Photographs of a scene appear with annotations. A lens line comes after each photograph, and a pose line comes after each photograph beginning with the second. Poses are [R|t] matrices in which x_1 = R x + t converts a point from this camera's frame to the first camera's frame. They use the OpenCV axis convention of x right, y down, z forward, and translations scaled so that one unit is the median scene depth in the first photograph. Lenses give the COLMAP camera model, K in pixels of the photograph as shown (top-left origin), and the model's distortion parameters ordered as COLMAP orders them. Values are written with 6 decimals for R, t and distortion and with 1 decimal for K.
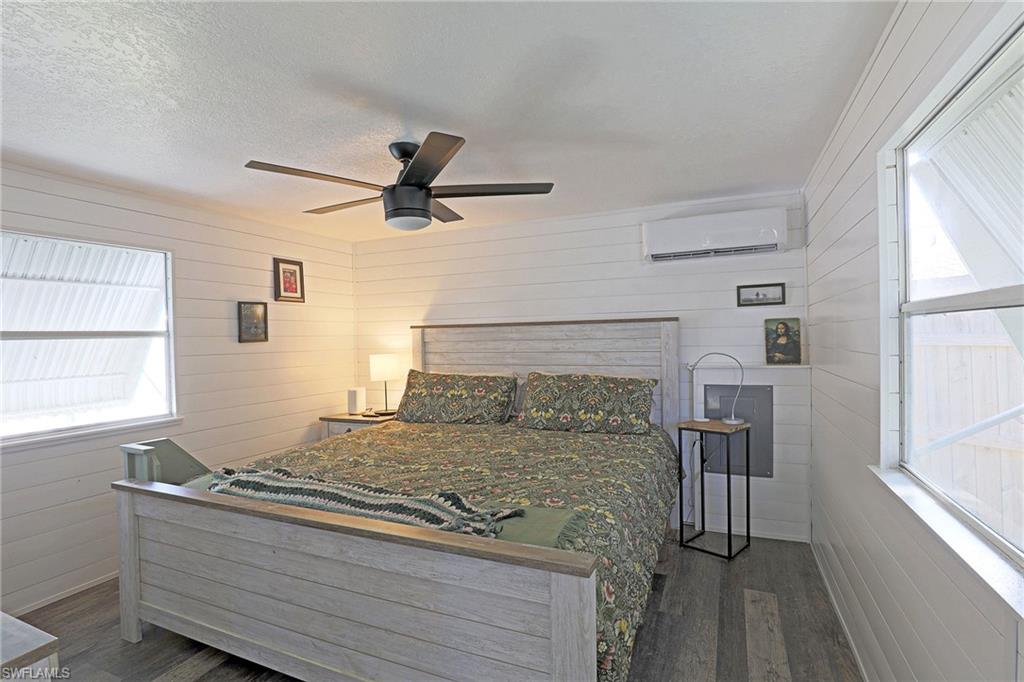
lens RADIAL K [[494.7, 0, 515.4], [0, 494.7, 344.7], [0, 0, 1]] dist [-0.027233, 0.001716]
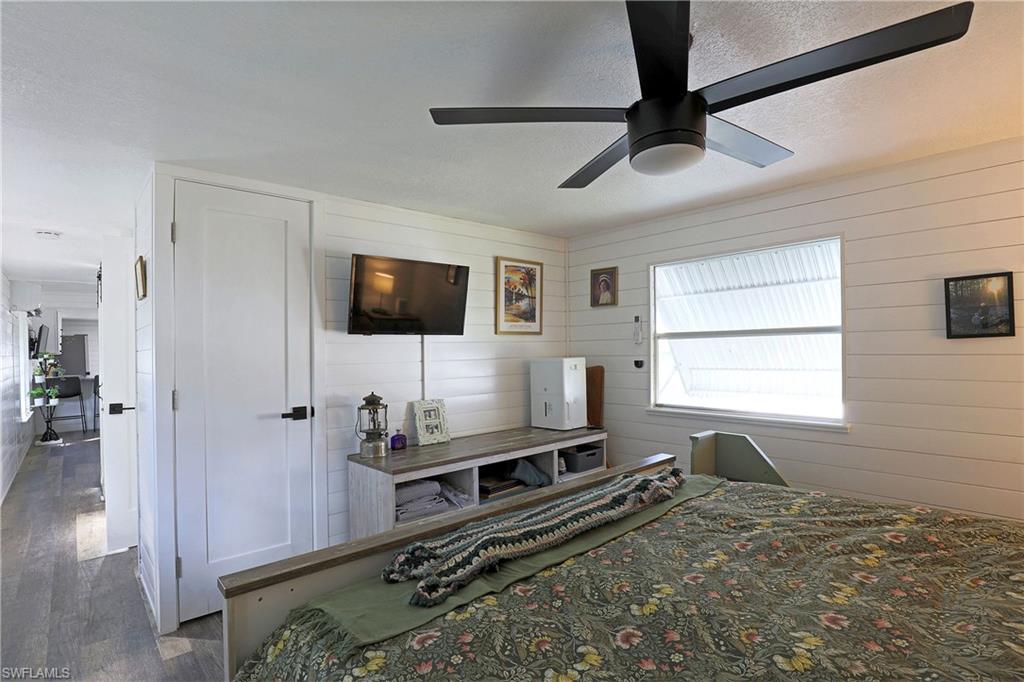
lens RADIAL K [[494.7, 0, 515.4], [0, 494.7, 344.7], [0, 0, 1]] dist [-0.027233, 0.001716]
pose [[-0.419941, 0.026085, -0.907176, 0.298752], [0.015771, 0.999646, 0.021443, -0.019486], [0.907414, -0.005302, -0.420204, 0.728545]]
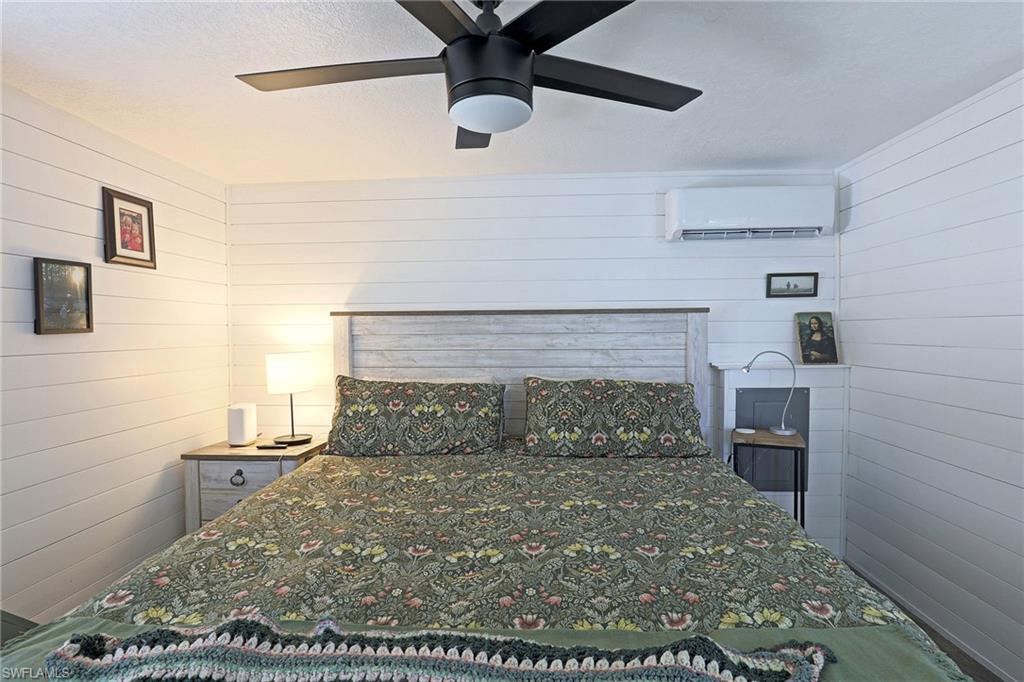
lens RADIAL K [[494.7, 0, 515.4], [0, 494.7, 344.7], [0, 0, 1]] dist [-0.027233, 0.001716]
pose [[0.938183, 0.001256, 0.346136, -0.250330], [-0.004865, 0.999942, 0.009558, -0.000302], [-0.346104, -0.010651, 0.938136, 0.318777]]
